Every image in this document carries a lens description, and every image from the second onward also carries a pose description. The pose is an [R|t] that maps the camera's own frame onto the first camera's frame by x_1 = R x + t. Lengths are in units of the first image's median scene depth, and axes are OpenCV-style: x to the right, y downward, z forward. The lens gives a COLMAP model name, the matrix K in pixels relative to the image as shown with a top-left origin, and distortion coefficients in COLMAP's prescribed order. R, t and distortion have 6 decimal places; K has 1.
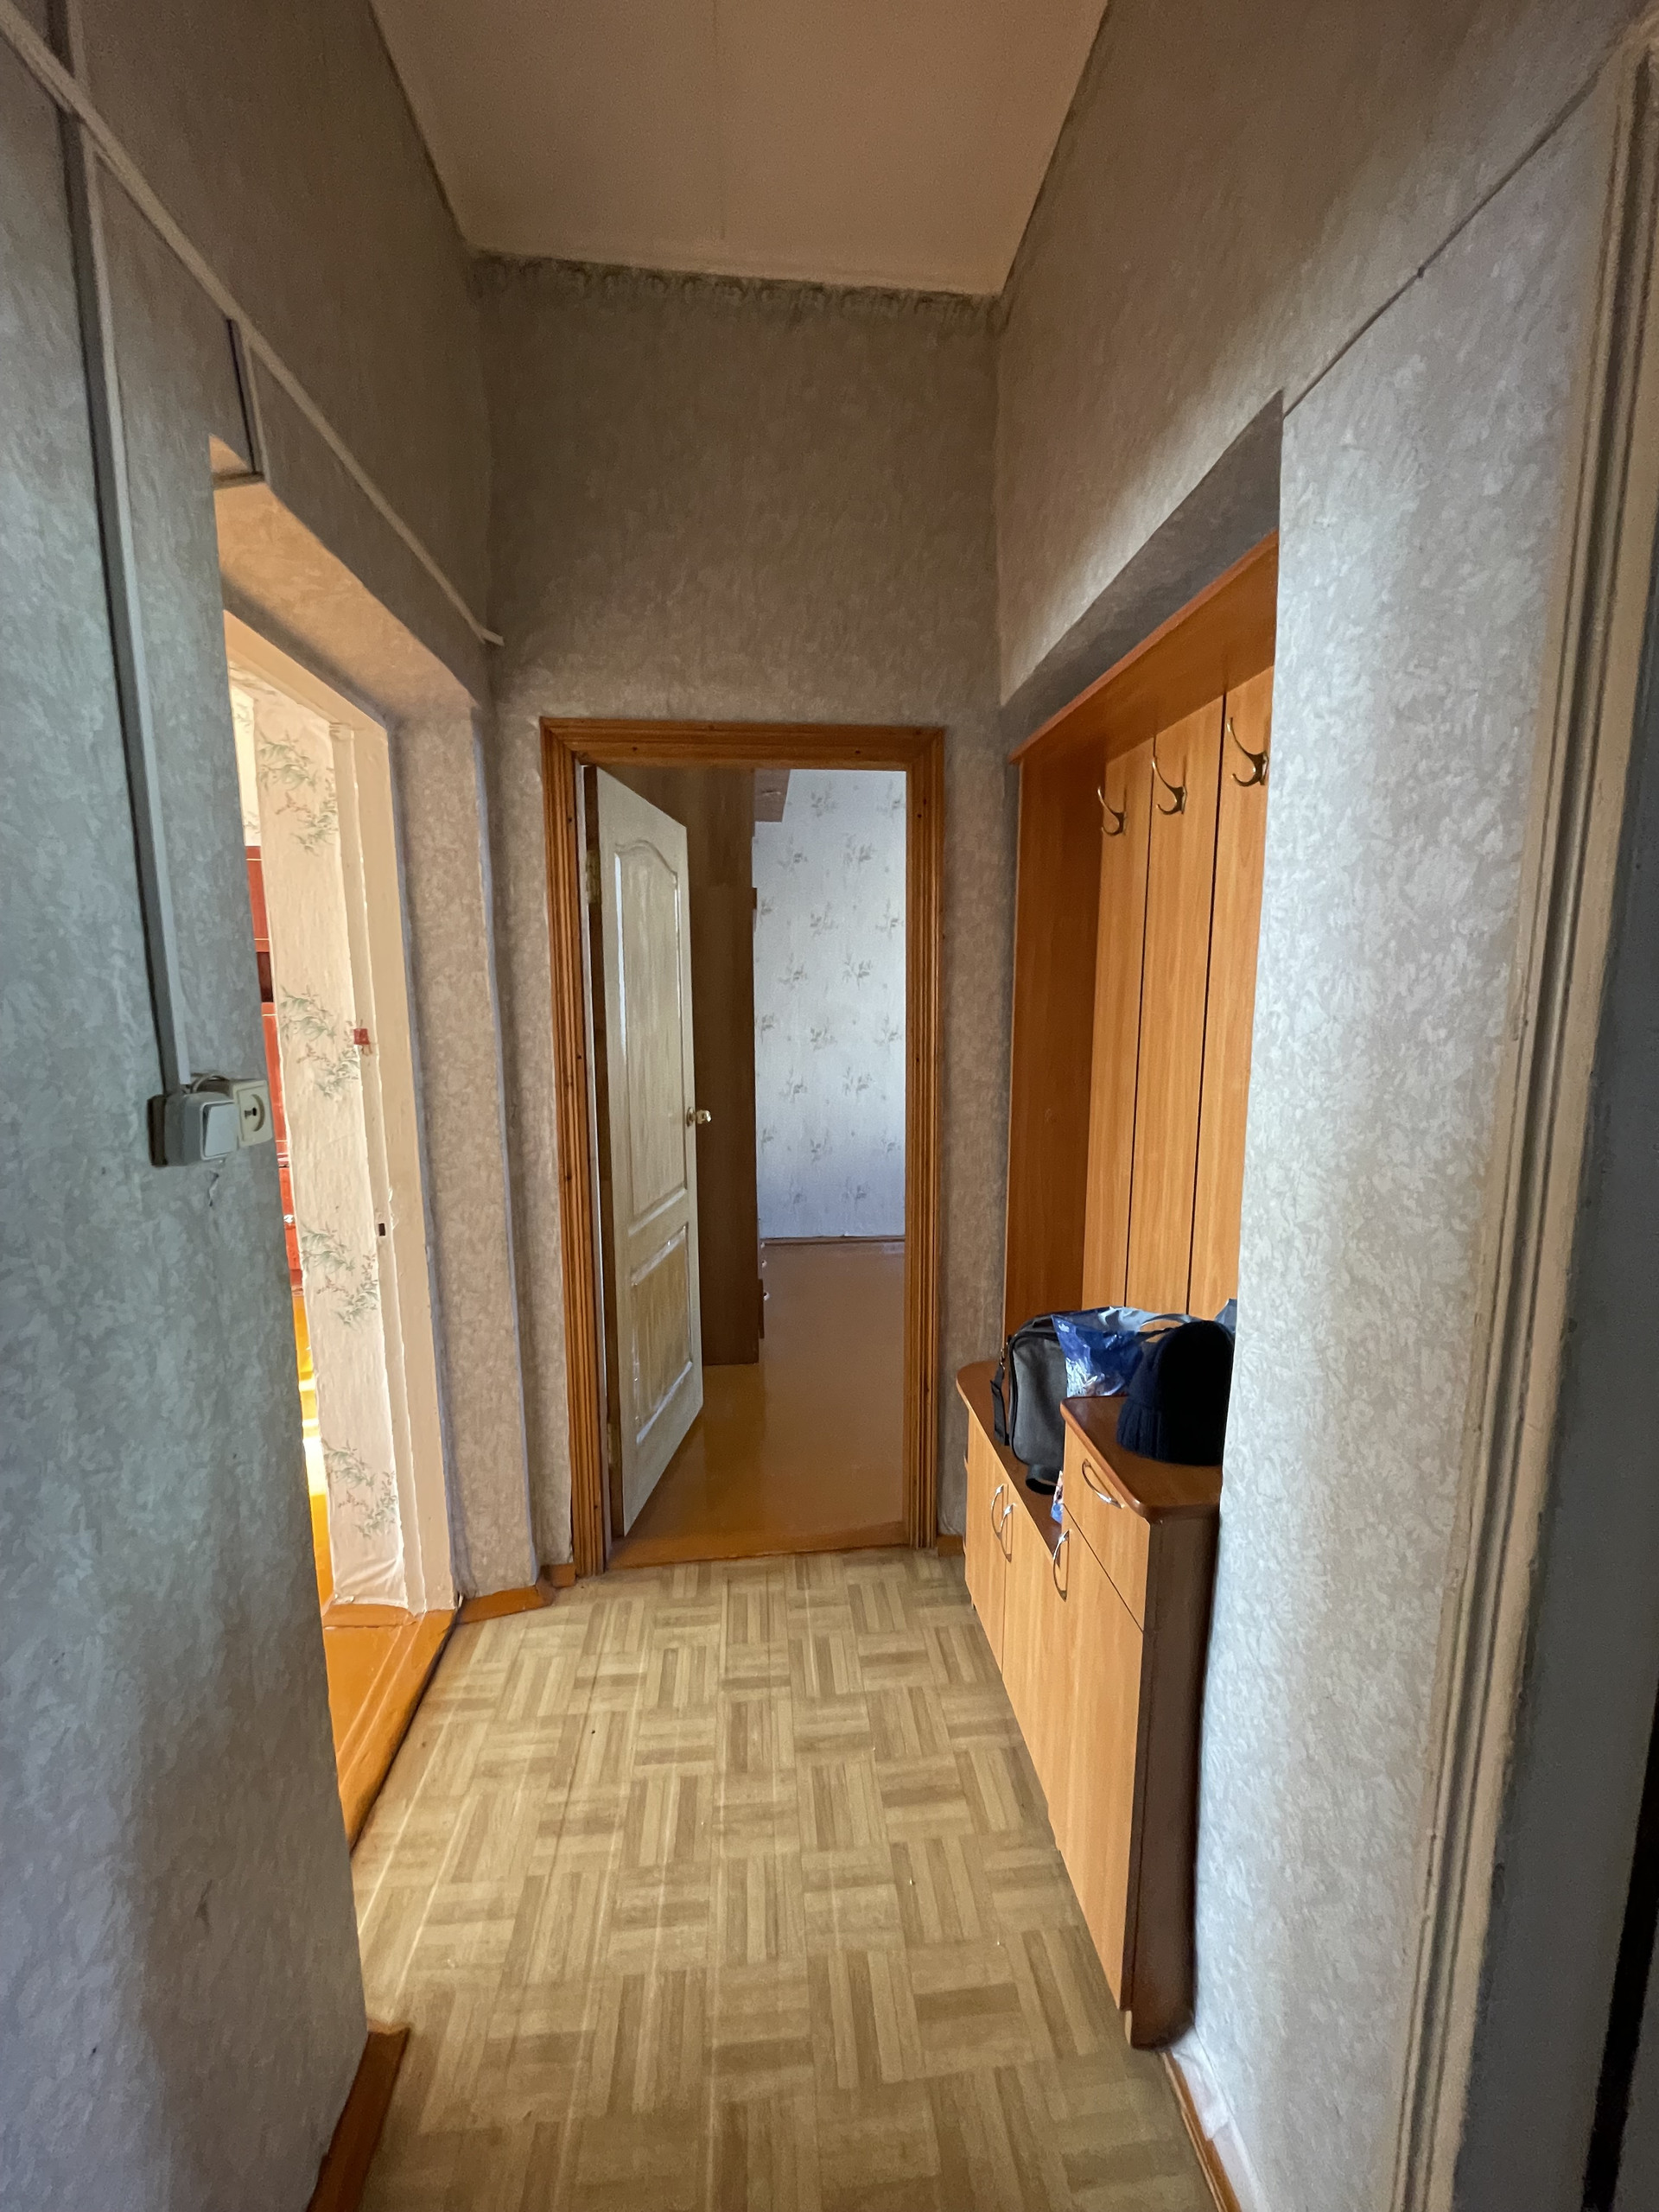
lens RADIAL K [[890.8, 0, 824.5], [0, 890.8, 1105.6], [0, 0, 1]] dist [0.003757, 0.000177]
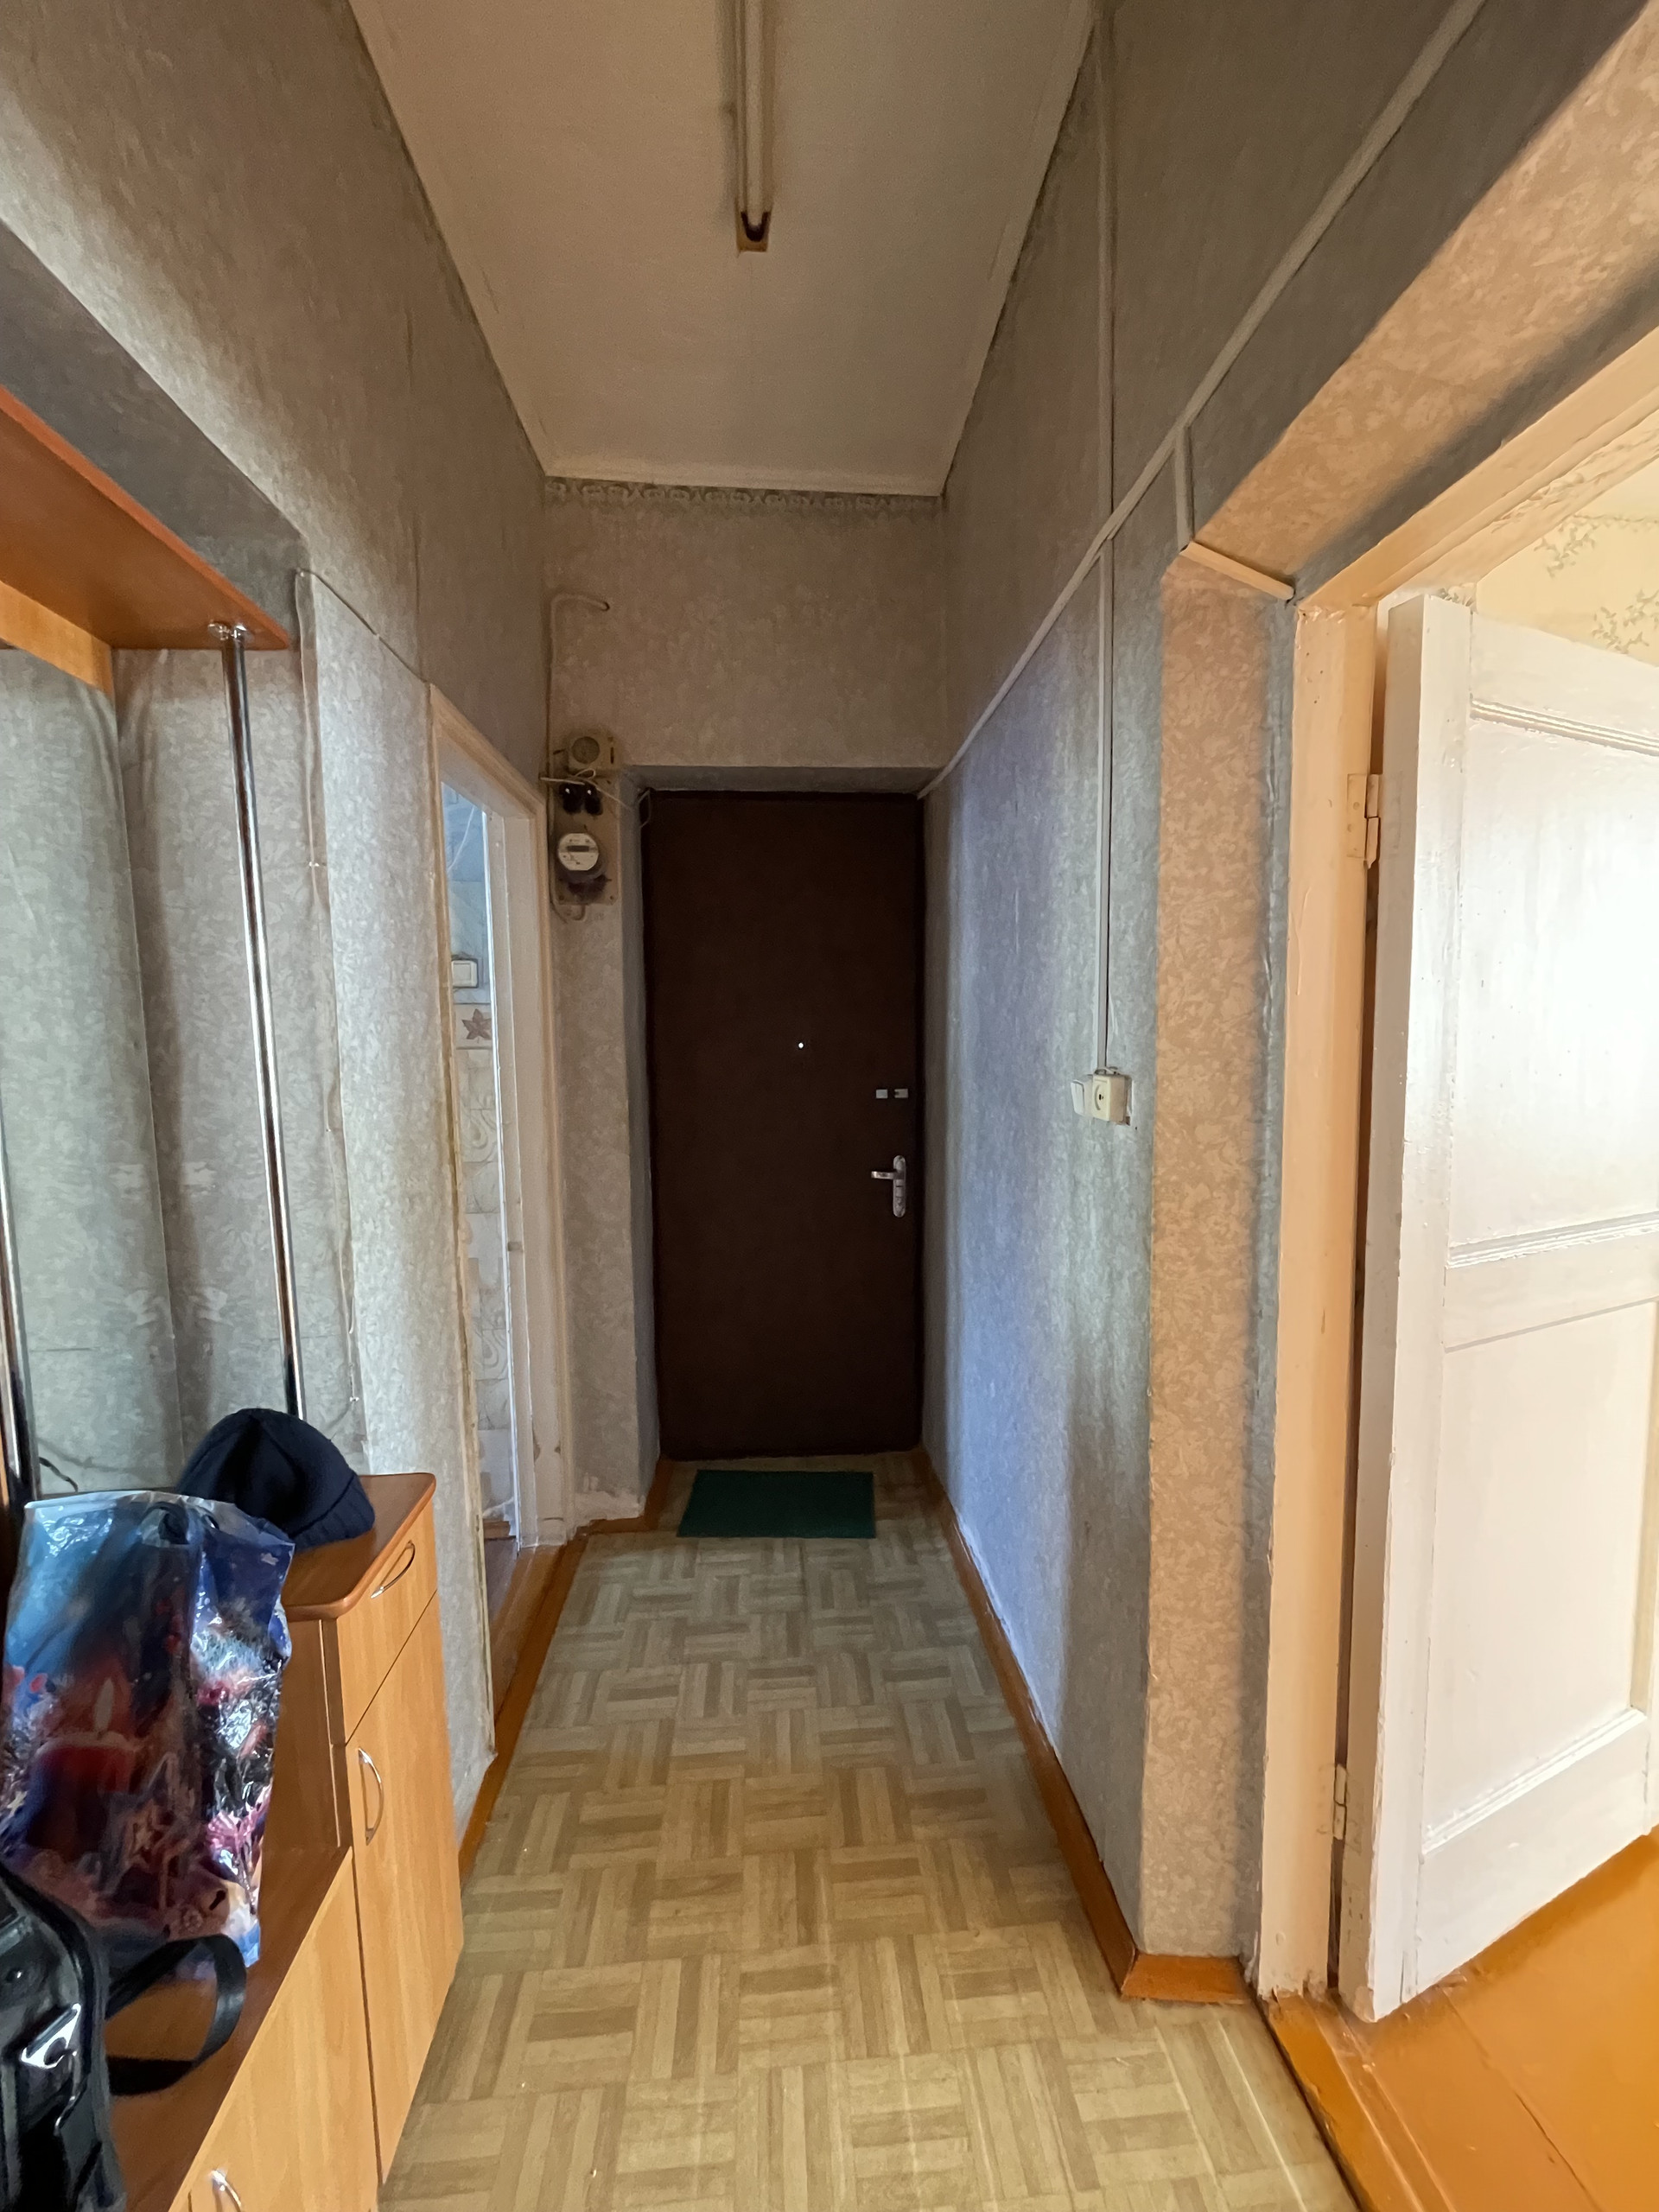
lens RADIAL K [[890.8, 0, 823.4], [0, 890.8, 1111.7], [0, 0, 1]] dist [0.003757, 0.000177]
pose [[-0.999569, 0.018759, 0.022581, -0.155165], [0.023297, 0.974917, 0.221344, -0.220387], [-0.017863, 0.221775, -0.974934, 1.768830]]
